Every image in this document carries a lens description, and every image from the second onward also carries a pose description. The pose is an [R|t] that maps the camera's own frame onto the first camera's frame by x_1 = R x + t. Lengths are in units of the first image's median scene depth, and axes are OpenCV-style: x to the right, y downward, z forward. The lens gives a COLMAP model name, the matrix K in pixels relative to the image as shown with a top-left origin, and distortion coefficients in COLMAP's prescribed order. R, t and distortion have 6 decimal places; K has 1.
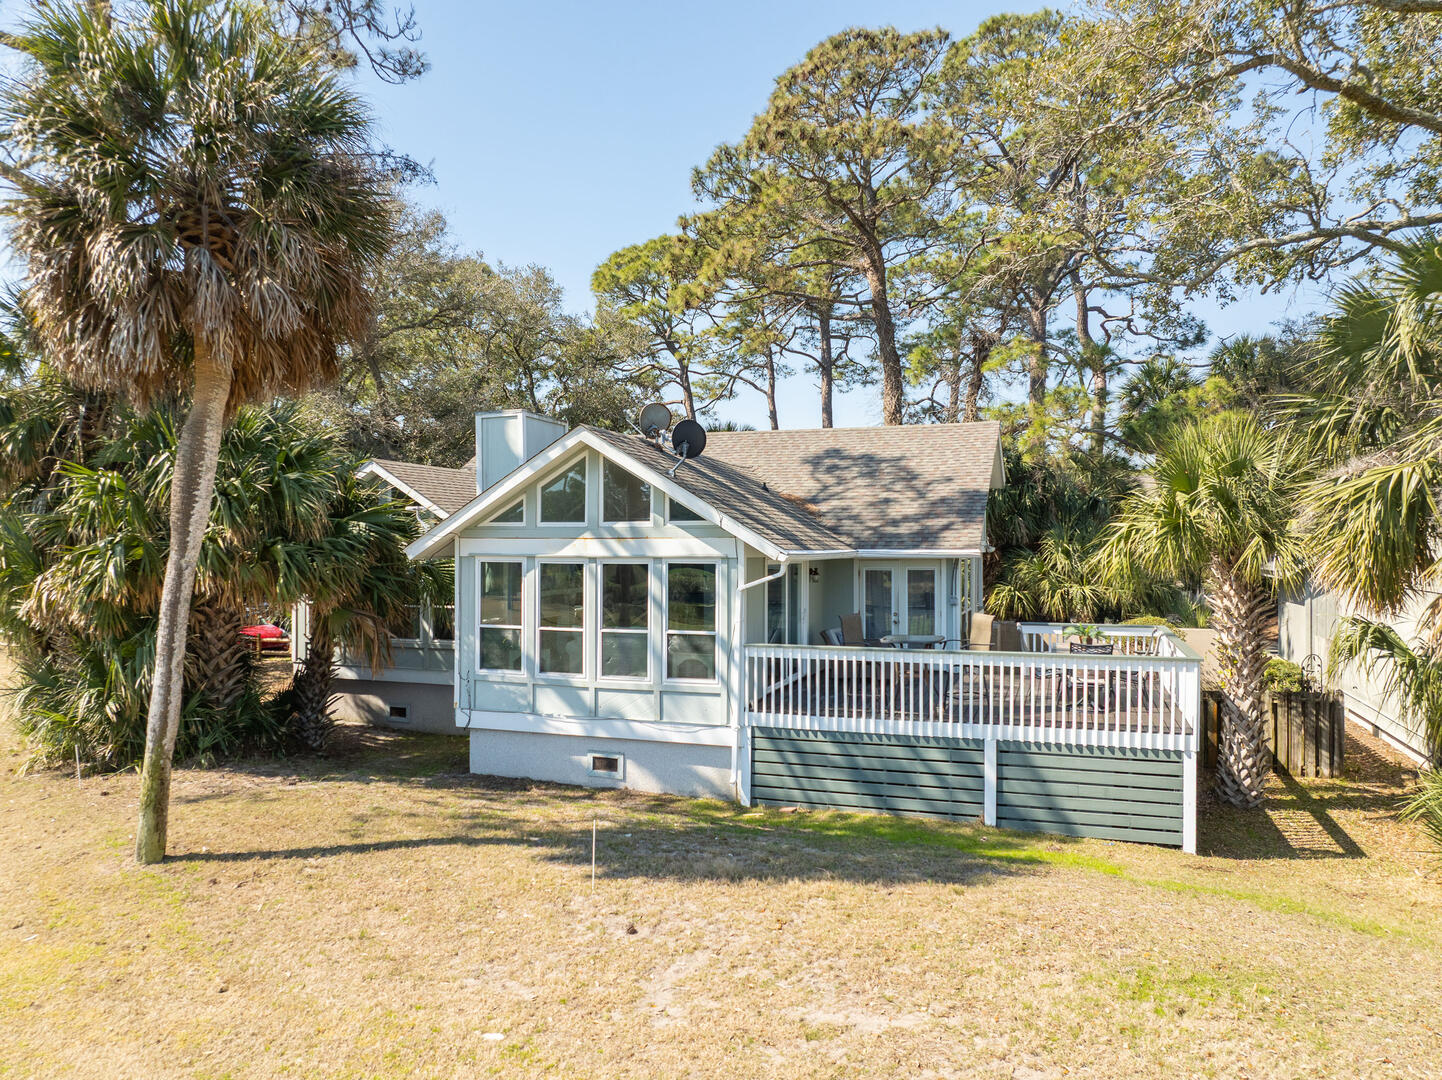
lens RADIAL K [[1014.2, 0, 719.0], [0, 1014.2, 532.4], [0, 0, 1]] dist [-0.033352, -0.001544]
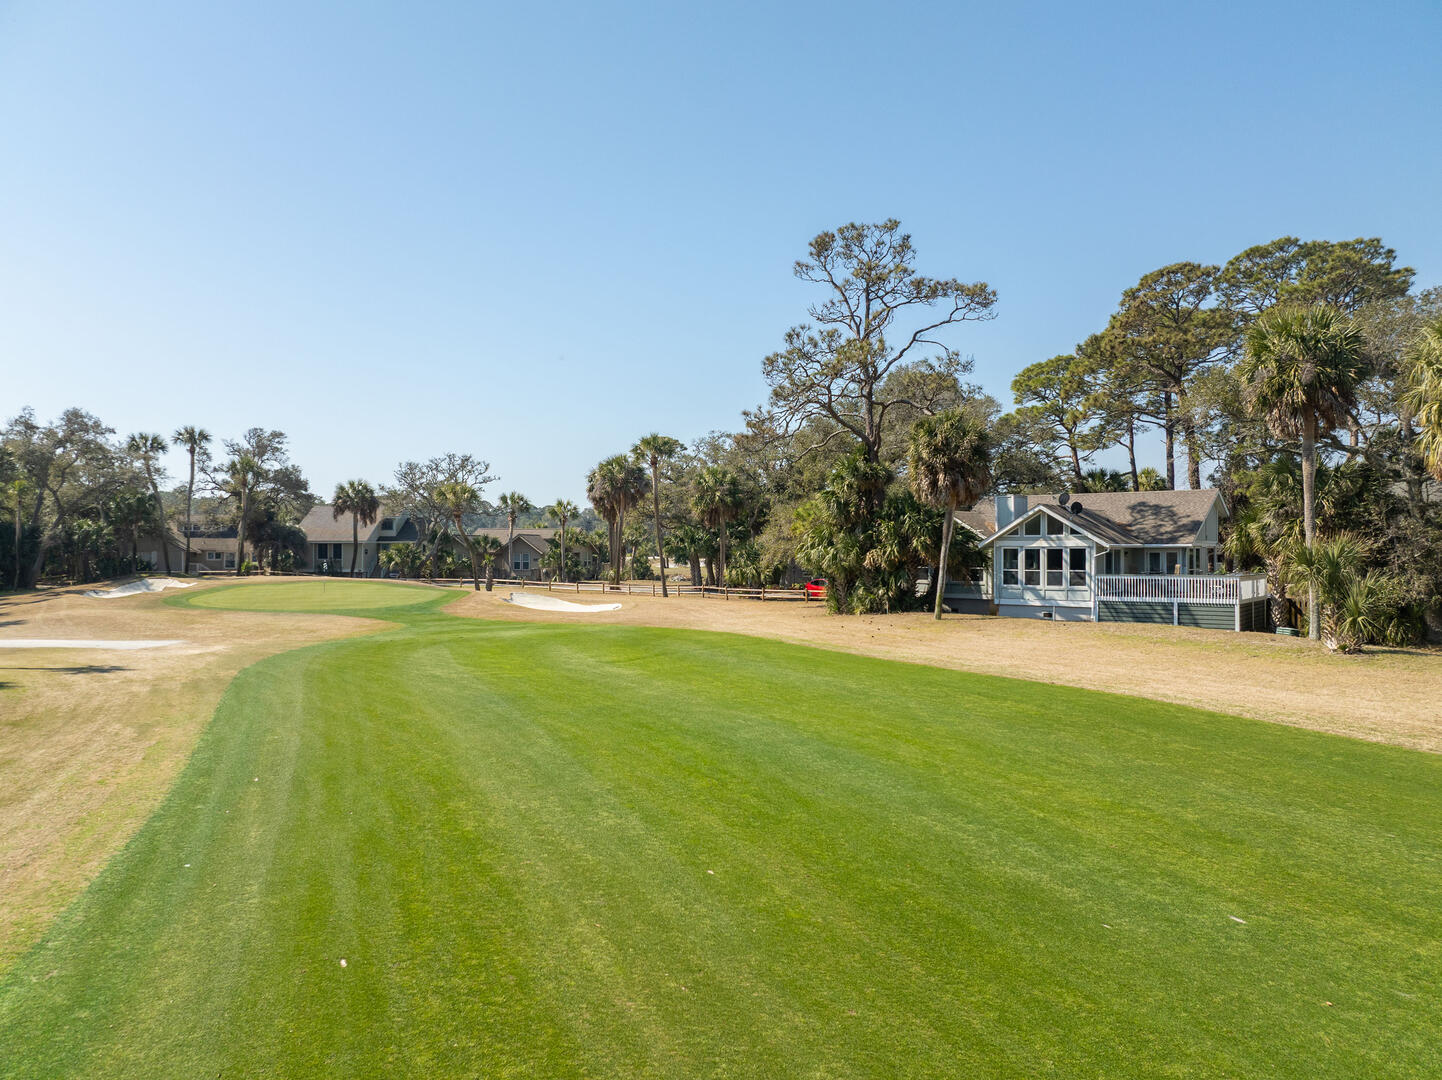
lens RADIAL K [[1014.2, 0, 722.3], [0, 1014.2, 539.3], [0, 0, 1]] dist [-0.033352, -0.001544]
pose [[0.934253, -0.005768, -0.356564, 0.055708], [0.005801, 0.999983, -0.000976, -0.000351], [0.356564, -0.001156, 0.934270, -2.157835]]
